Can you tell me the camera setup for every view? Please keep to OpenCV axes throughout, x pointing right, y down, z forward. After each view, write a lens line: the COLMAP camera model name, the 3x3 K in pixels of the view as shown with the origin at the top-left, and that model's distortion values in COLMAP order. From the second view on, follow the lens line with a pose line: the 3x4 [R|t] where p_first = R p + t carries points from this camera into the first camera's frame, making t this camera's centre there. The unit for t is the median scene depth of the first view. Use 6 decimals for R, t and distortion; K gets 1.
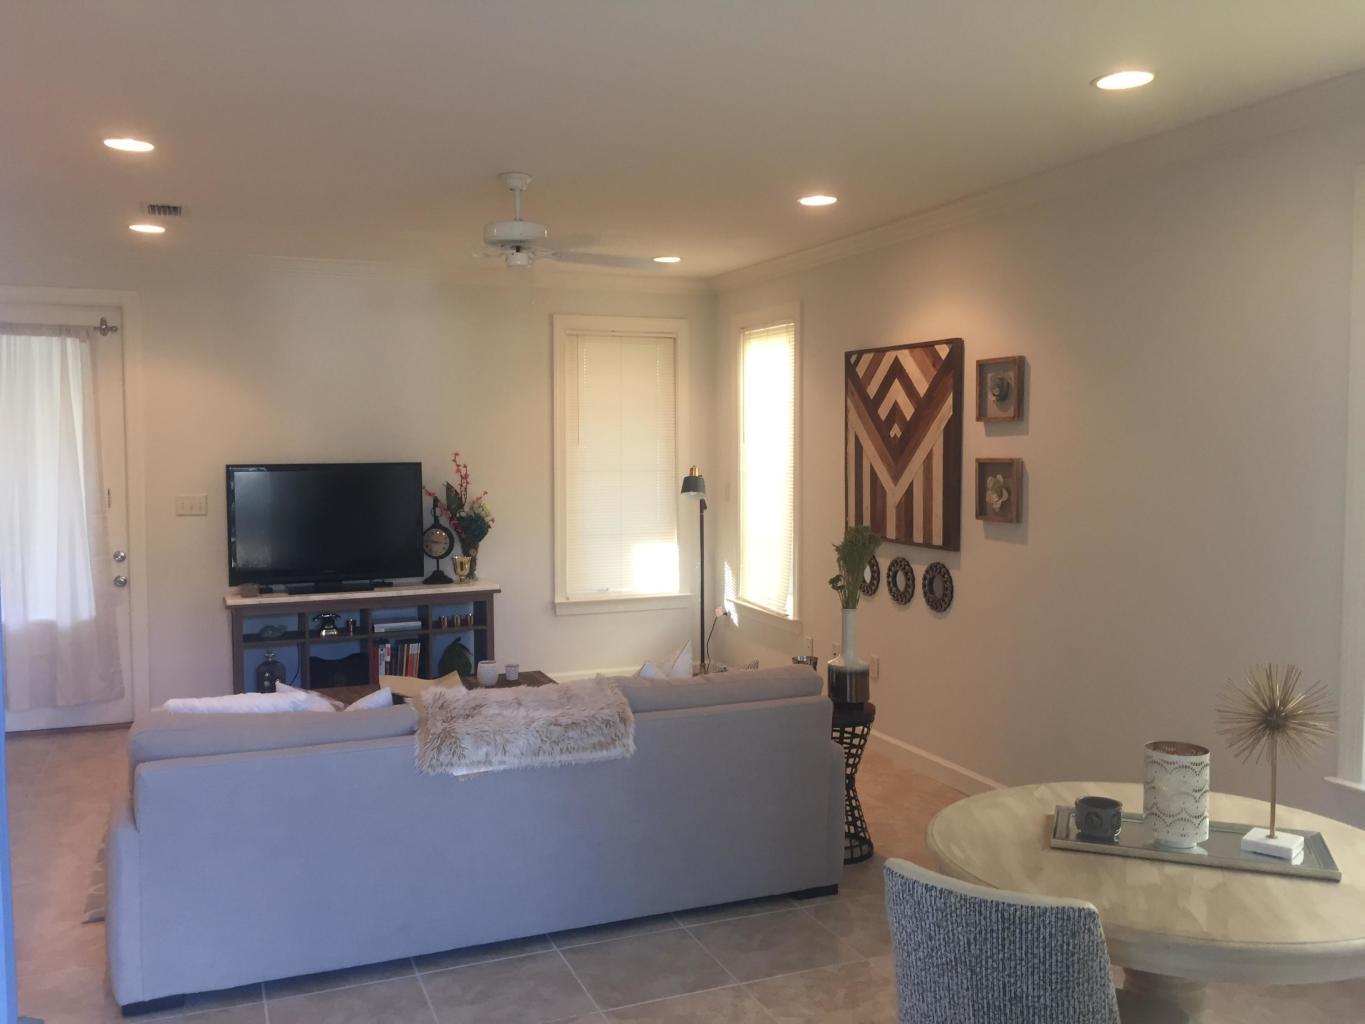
lens RADIAL K [[1169.0, 0, 682.5], [0, 1169.0, 512.0], [0, 0, 1]] dist [0.062630, -0.081217]
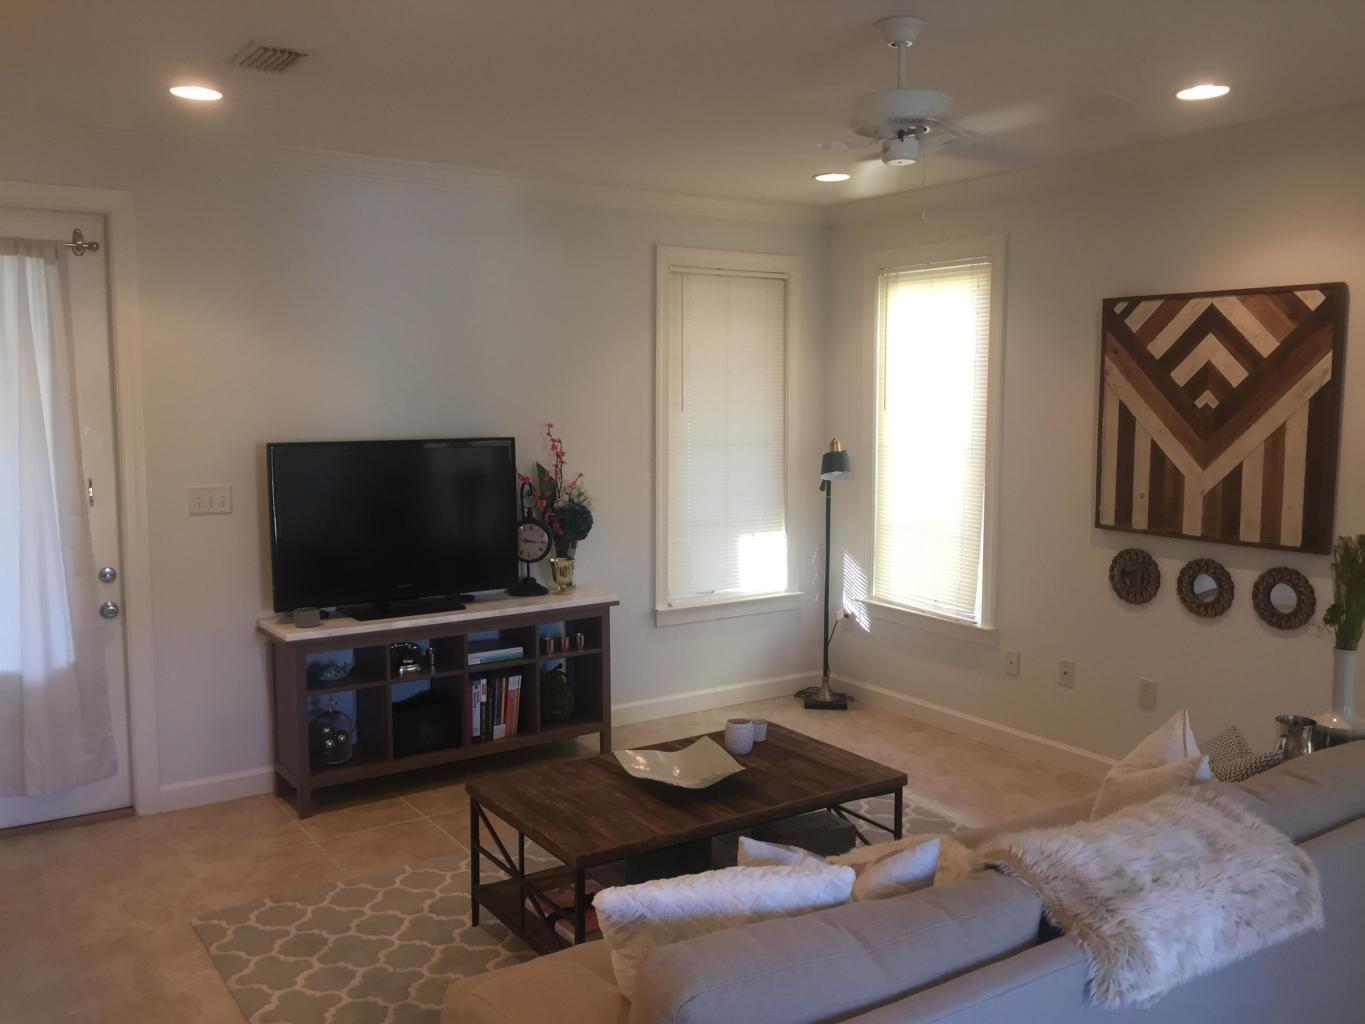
lens RADIAL K [[1169.0, 0, 682.5], [0, 1169.0, 512.0], [0, 0, 1]] dist [0.062630, -0.081217]
pose [[0.980146, -0.016509, 0.197591, -0.281104], [0.008744, 0.999157, 0.040105, -0.024707], [-0.198086, -0.037581, 0.979464, 0.248933]]
